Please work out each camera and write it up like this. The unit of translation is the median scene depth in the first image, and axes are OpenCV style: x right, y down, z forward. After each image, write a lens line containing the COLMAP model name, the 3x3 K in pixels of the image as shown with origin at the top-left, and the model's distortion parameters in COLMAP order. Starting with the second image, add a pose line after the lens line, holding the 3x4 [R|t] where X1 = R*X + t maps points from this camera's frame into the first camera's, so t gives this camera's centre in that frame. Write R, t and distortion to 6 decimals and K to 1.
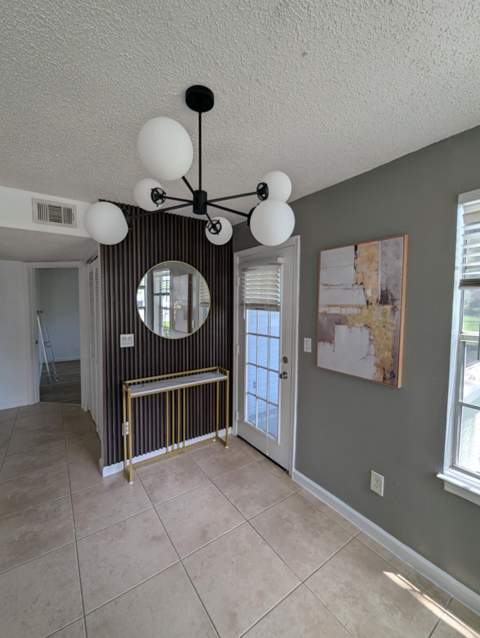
lens RADIAL K [[263.7, 0, 240.0], [0, 263.7, 319.0], [0, 0, 1]] dist [-0.001434, -0.000220]
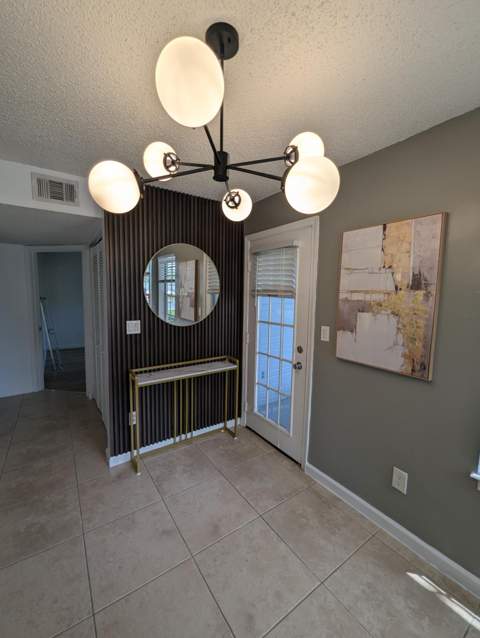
lens RADIAL K [[264.6, 0, 240.0], [0, 264.6, 319.0], [0, 0, 1]] dist [-0.002381, -0.000789]
pose [[0.999888, 0.010543, -0.010668, -0.038340], [-0.010125, 0.999204, 0.038575, 0.012579], [0.011066, -0.038463, 0.999199, 0.058180]]
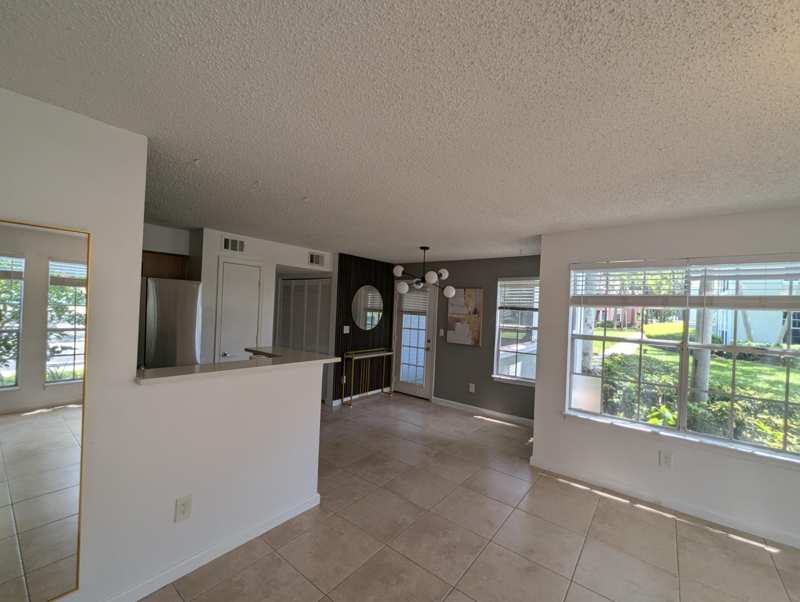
lens RADIAL K [[331.8, 0, 405.1], [0, 331.8, 306.0], [0, 0, 1]] dist [-0.002381, -0.000789]
pose [[0.955731, 0.036207, 0.292006, -0.799922], [-0.018449, 0.997821, -0.063341, 0.063427], [-0.293663, 0.055150, 0.954317, -1.435832]]
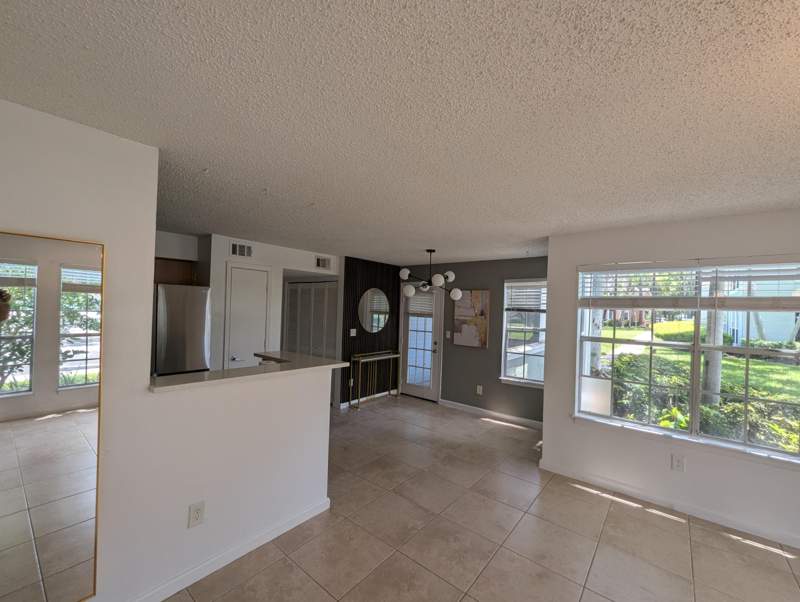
lens RADIAL K [[331.8, 0, 405.1], [0, 331.8, 306.0], [0, 0, 1]] dist [-0.002381, -0.000789]
pose [[0.960513, 0.027028, 0.276920, -0.809470], [-0.009286, 0.997830, -0.065182, 0.050055], [-0.278080, 0.060037, 0.958680, -1.436018]]
